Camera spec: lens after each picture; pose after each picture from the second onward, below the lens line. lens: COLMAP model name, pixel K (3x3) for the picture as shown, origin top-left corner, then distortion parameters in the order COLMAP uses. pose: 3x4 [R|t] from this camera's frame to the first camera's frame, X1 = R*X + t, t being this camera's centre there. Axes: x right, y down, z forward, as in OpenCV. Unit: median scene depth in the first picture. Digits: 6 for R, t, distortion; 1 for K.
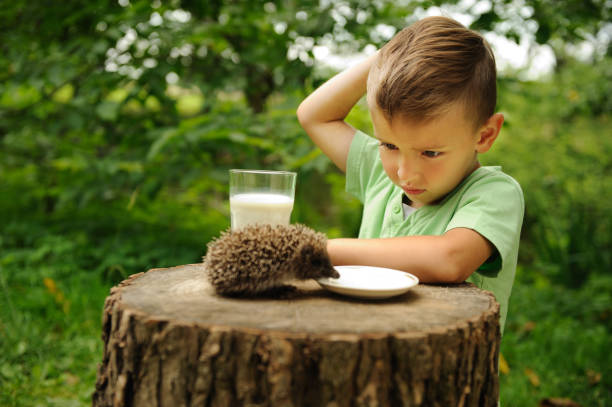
lens RADIAL K [[720.5, 0, 303.0], [0, 720.5, 203.1], [0, 0, 1]] dist [0.020176, 0.020890]
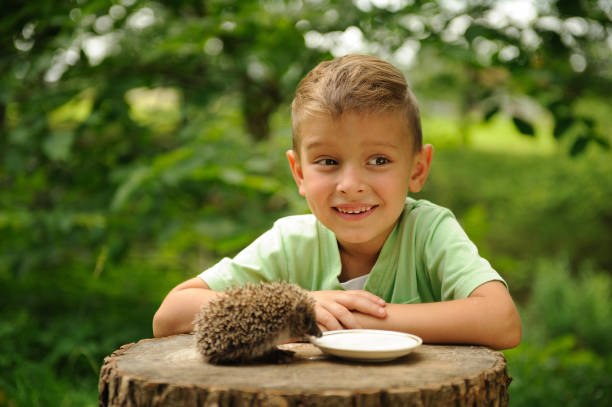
lens RADIAL K [[1102.3, 0, 306.7], [0, 1102.3, 217.5], [0, 0, 1]] dist [0.025797, 0.140393]
pose [[0.999294, -0.028880, -0.024010, 0.048544], [0.027899, 0.998801, -0.040239, -0.003555], [0.025143, 0.039541, 0.998902, -0.501689]]
